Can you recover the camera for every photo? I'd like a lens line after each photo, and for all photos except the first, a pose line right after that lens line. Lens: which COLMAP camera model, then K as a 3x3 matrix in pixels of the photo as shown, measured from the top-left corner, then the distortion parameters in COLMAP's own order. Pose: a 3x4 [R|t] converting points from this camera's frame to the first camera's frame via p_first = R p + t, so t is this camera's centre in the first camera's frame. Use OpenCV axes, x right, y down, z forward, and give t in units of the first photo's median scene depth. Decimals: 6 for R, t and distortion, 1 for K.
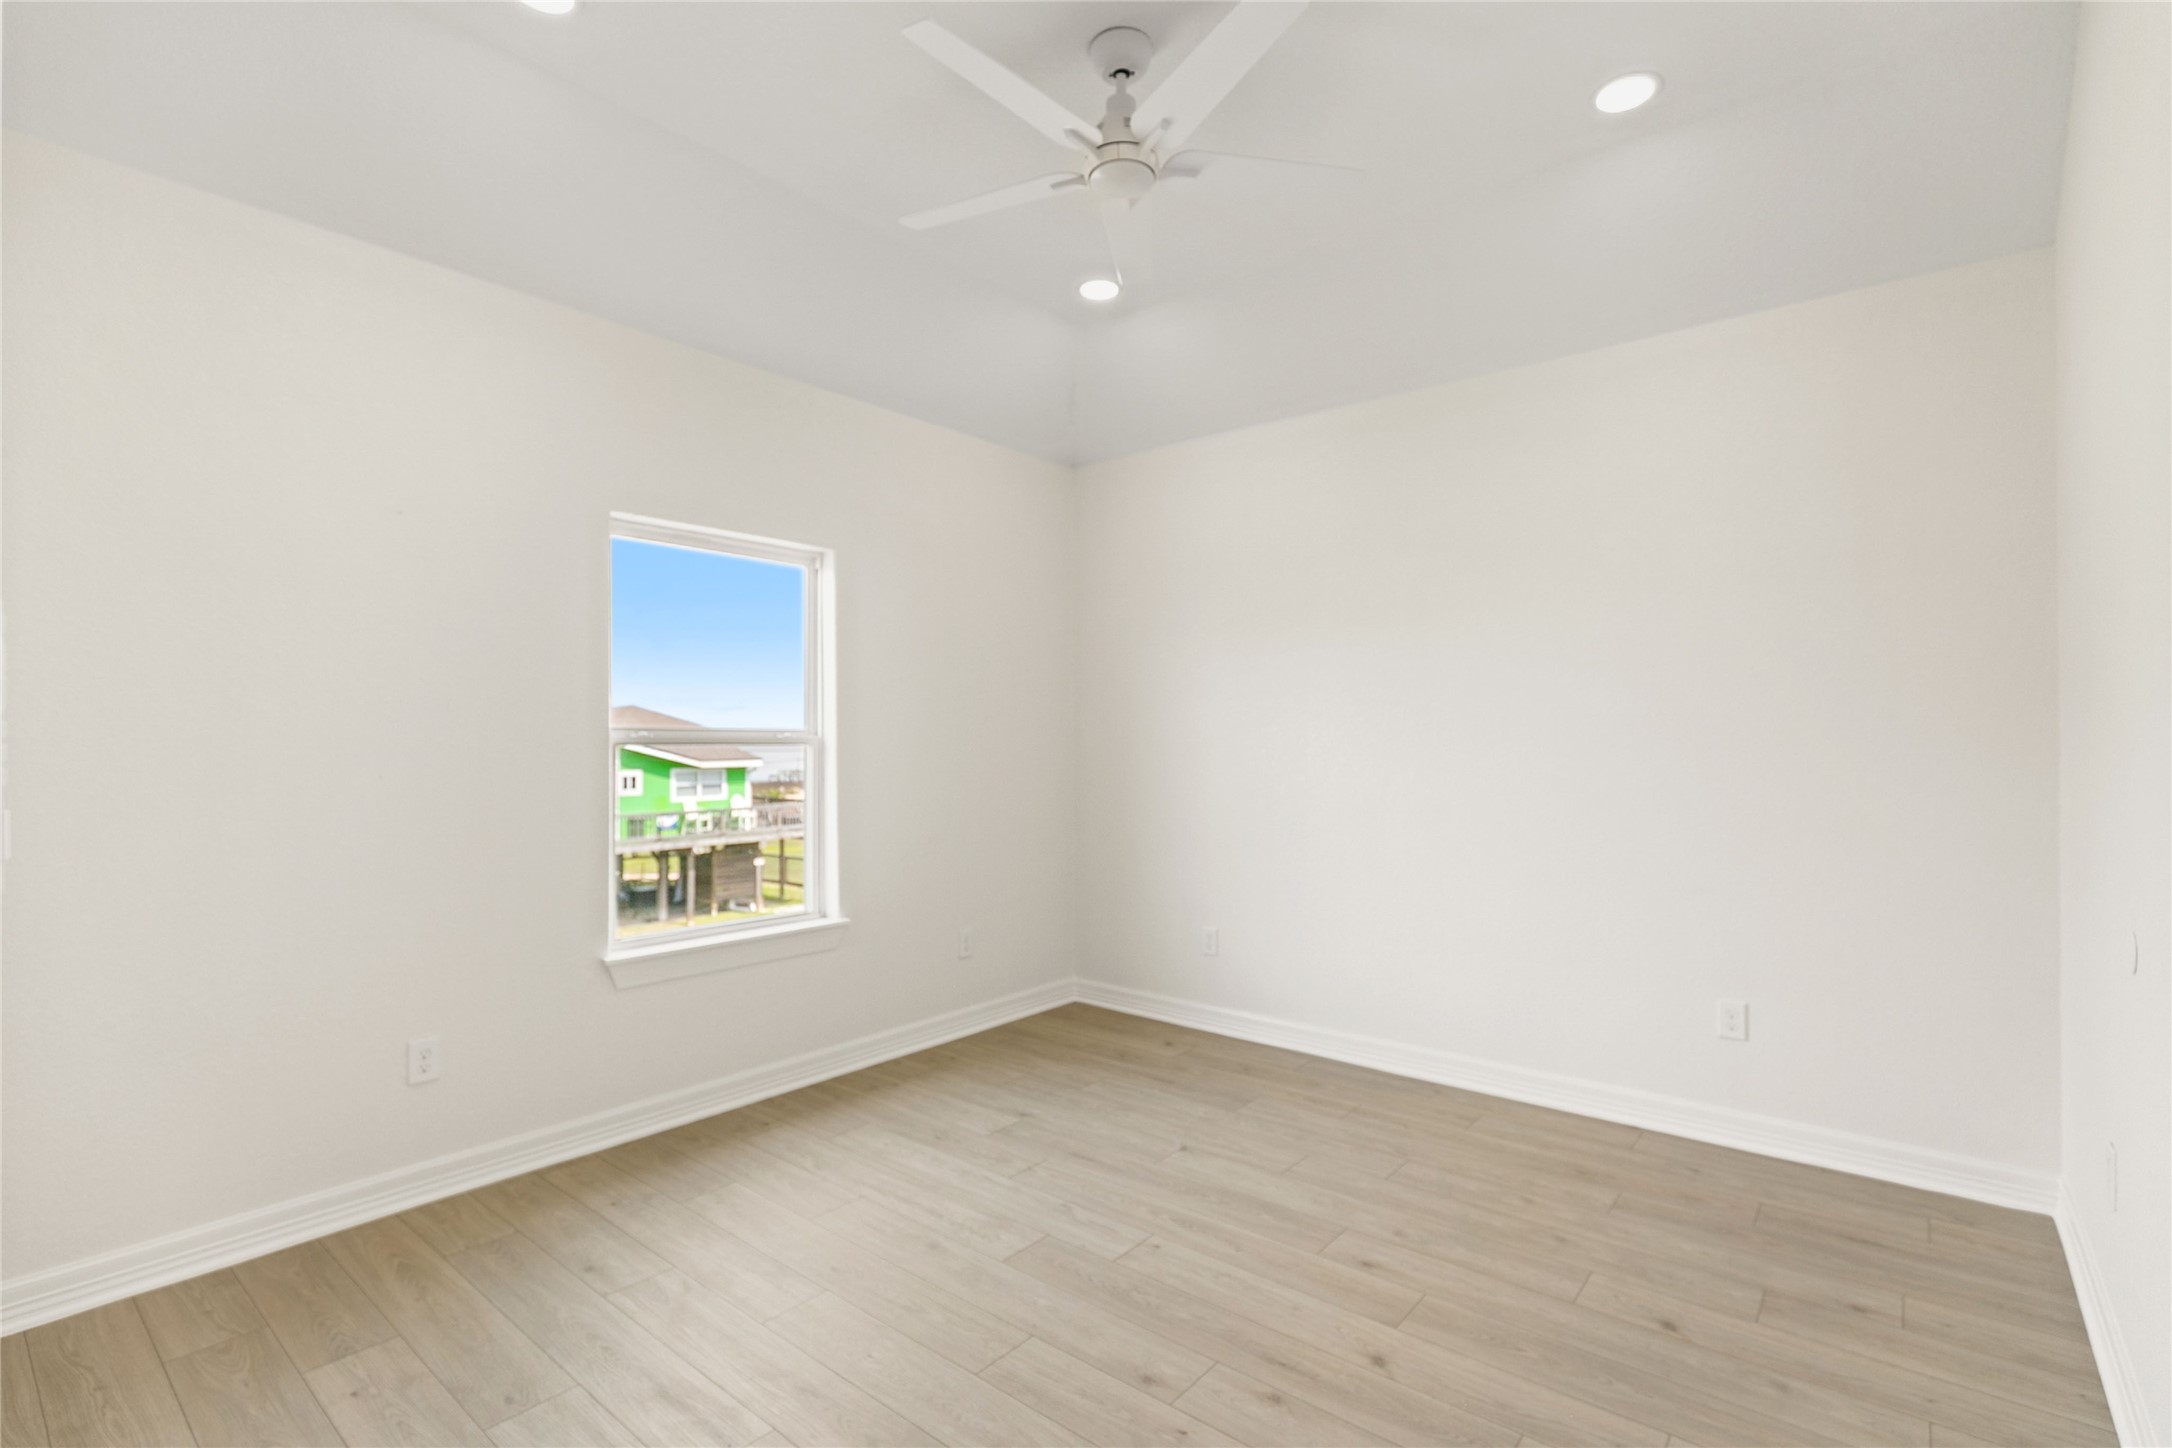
lens RADIAL K [[995.6, 0, 1087.7], [0, 995.6, 731.0], [0, 0, 1]] dist [-0.001774, -0.000269]
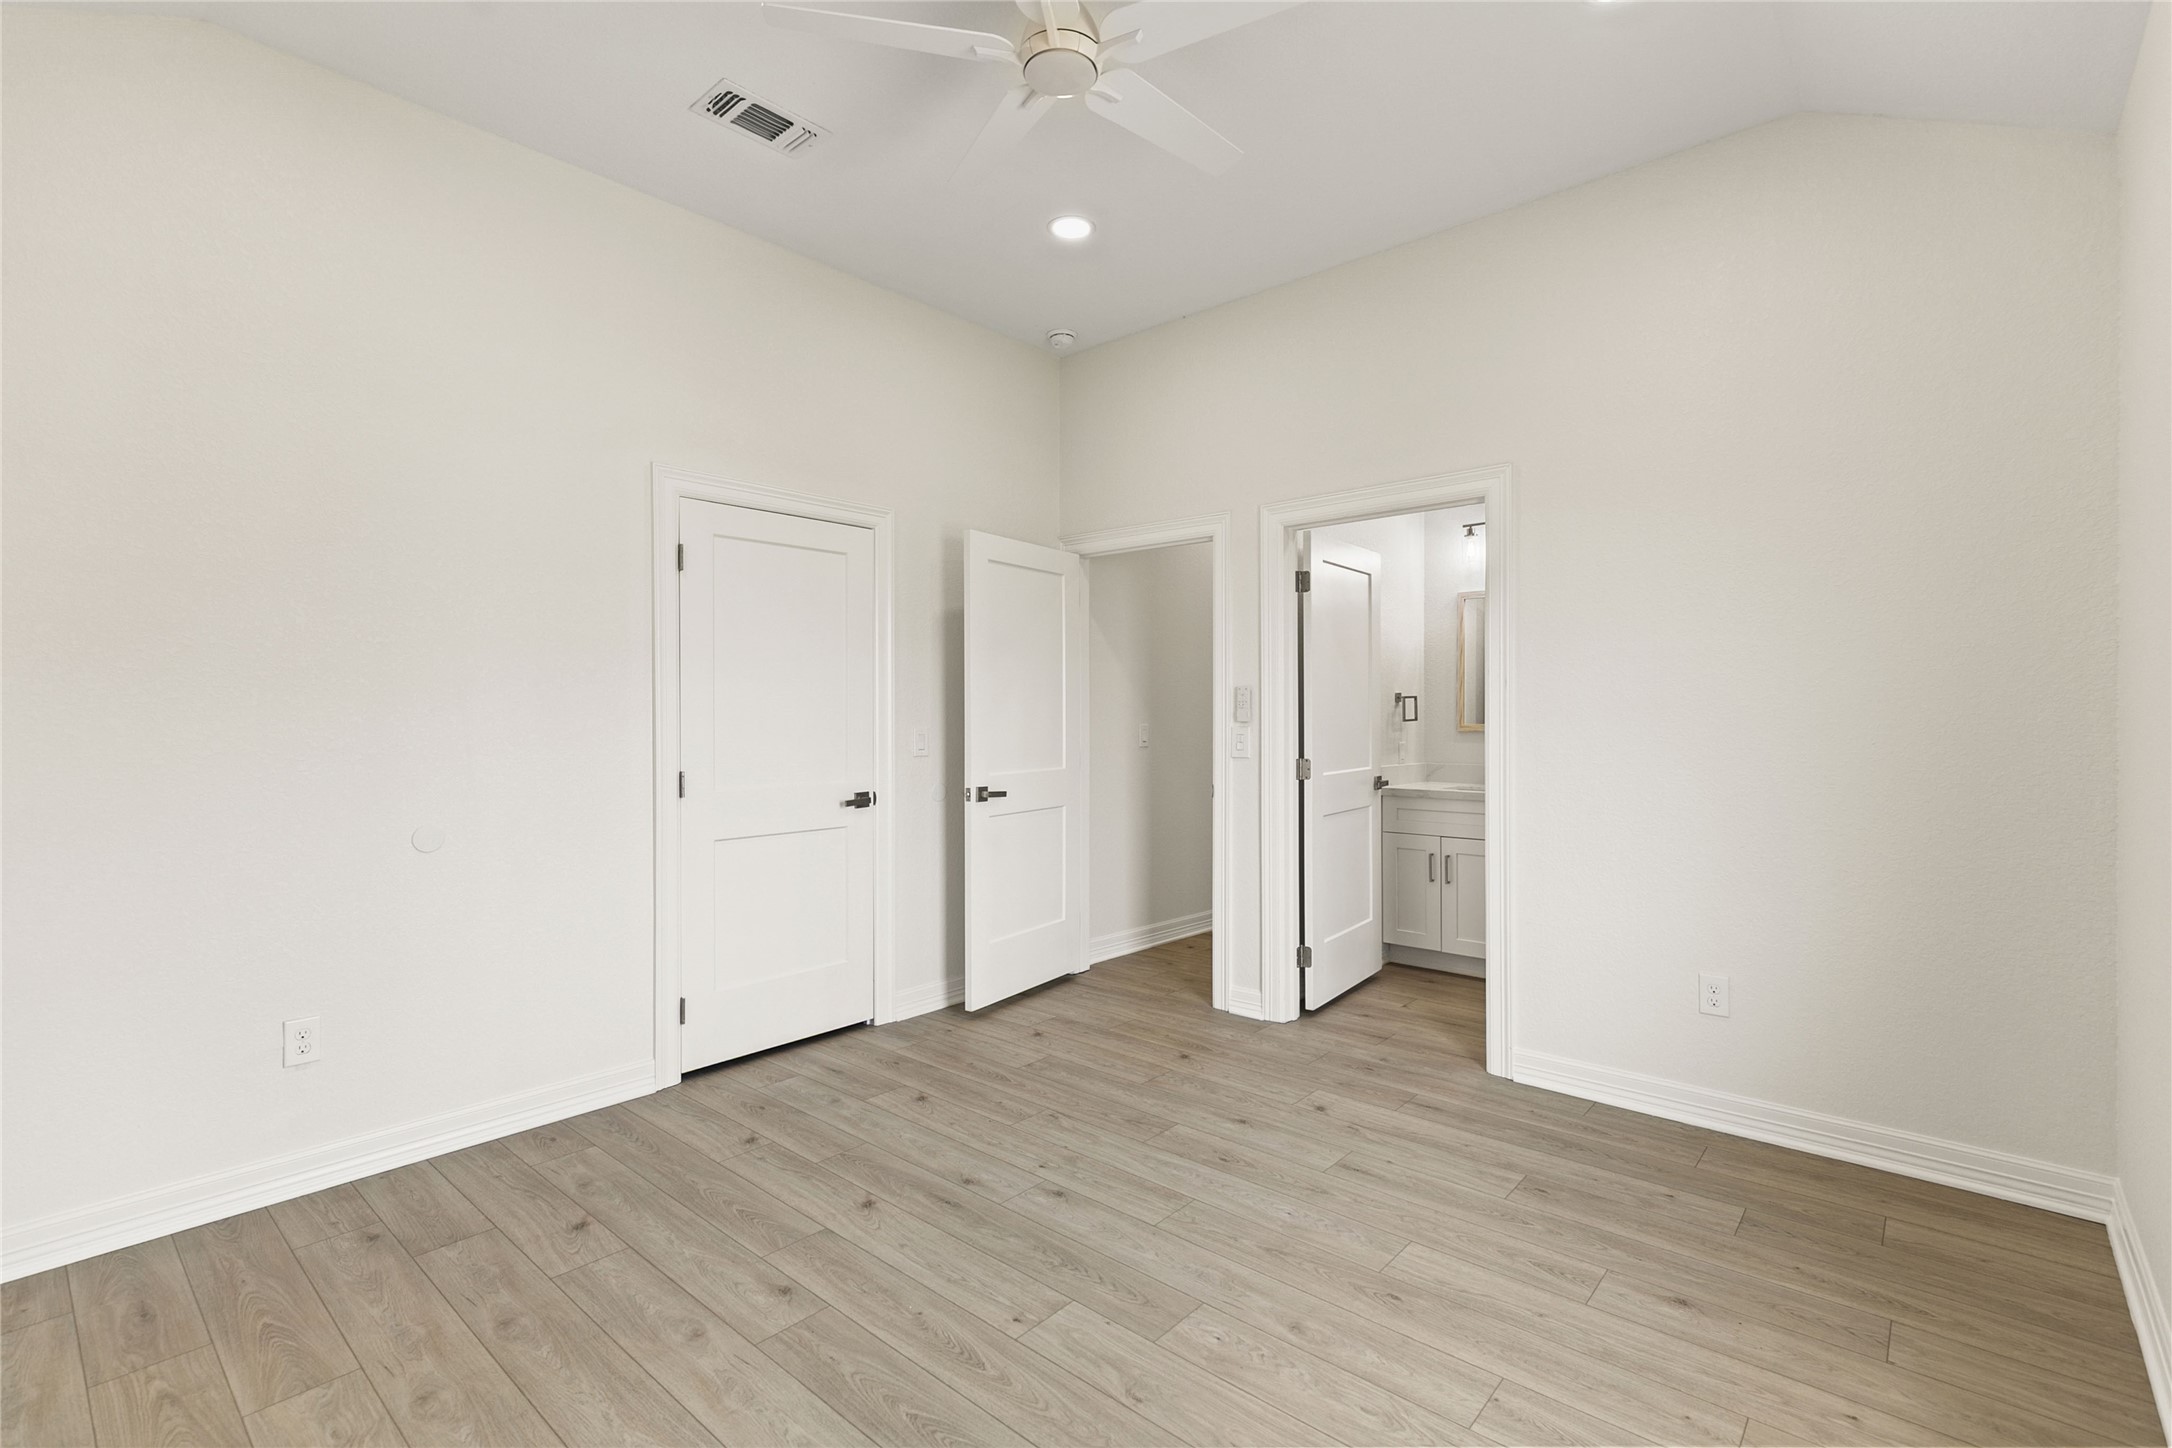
lens RADIAL K [[995.6, 0, 1093.1], [0, 995.6, 718.1], [0, 0, 1]] dist [-0.001774, -0.000269]
pose [[-0.999696, 0.004890, 0.024153, -0.014695], [0.004675, 0.999949, -0.008941, 0.041298], [-0.024196, -0.008825, -0.999668, 1.940192]]
